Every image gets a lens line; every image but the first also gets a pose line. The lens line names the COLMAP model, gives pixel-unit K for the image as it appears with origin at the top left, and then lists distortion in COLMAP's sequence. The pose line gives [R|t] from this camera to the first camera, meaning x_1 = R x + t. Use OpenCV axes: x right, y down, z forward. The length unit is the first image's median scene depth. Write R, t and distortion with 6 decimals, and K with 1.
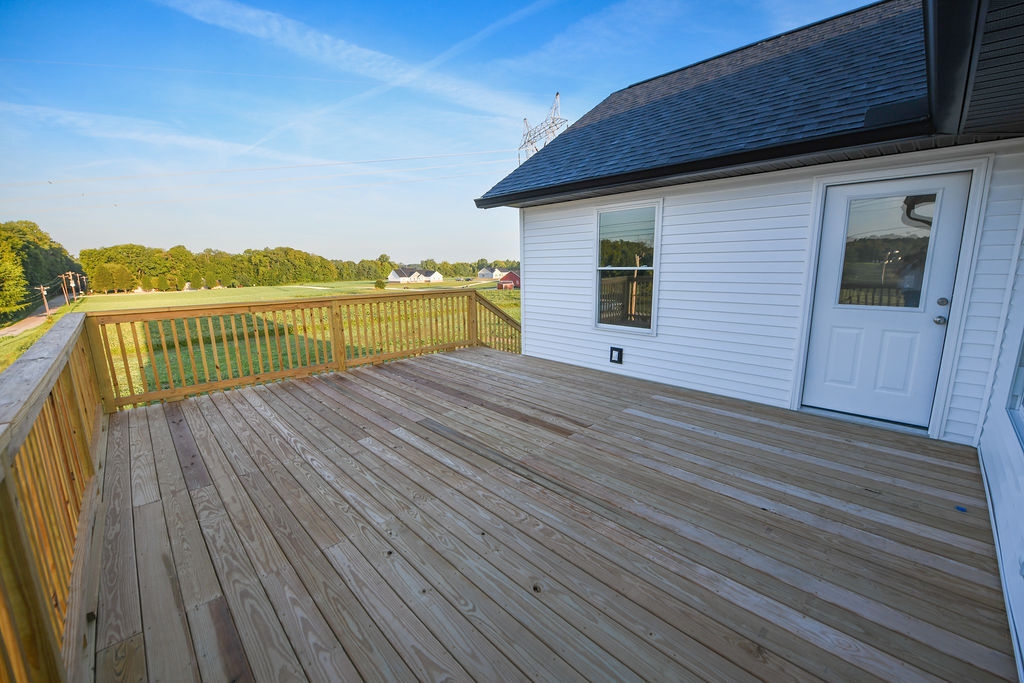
lens RADIAL K [[409.7, 0, 509.7], [0, 409.7, 340.8], [0, 0, 1]] dist [-0.016266, -0.002054]
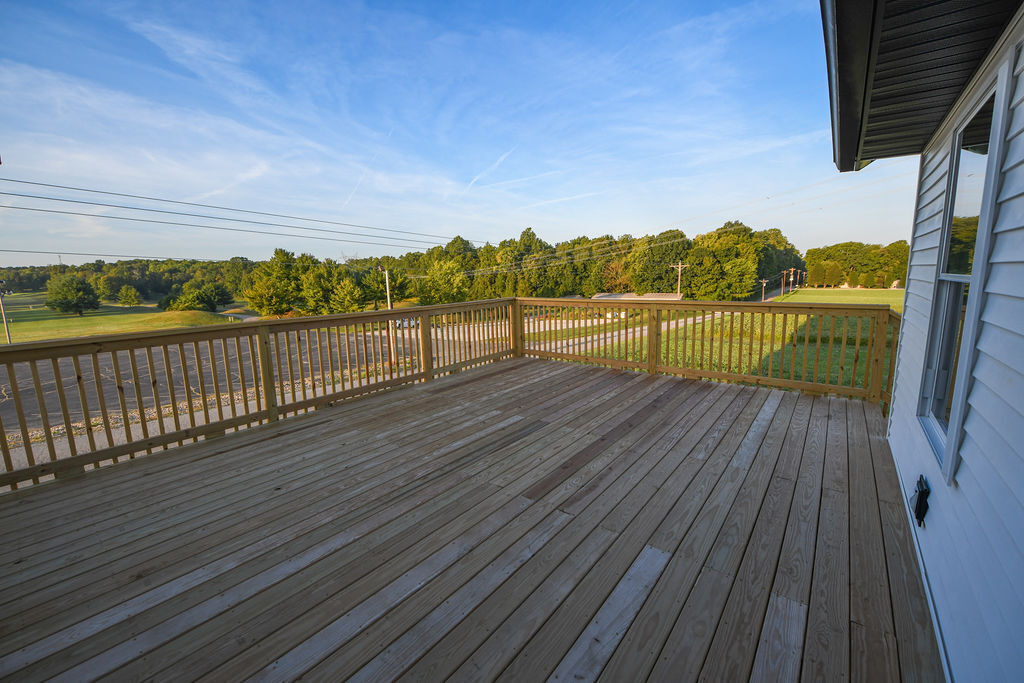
lens RADIAL K [[409.7, 0, 516.6], [0, 409.7, 342.0], [0, 0, 1]] dist [-0.016266, -0.002054]
pose [[0.134744, 0.169218, -0.976324, 0.785176], [-0.158017, 0.976370, 0.147418, -0.151140], [0.978200, 0.134412, 0.158299, 0.768295]]
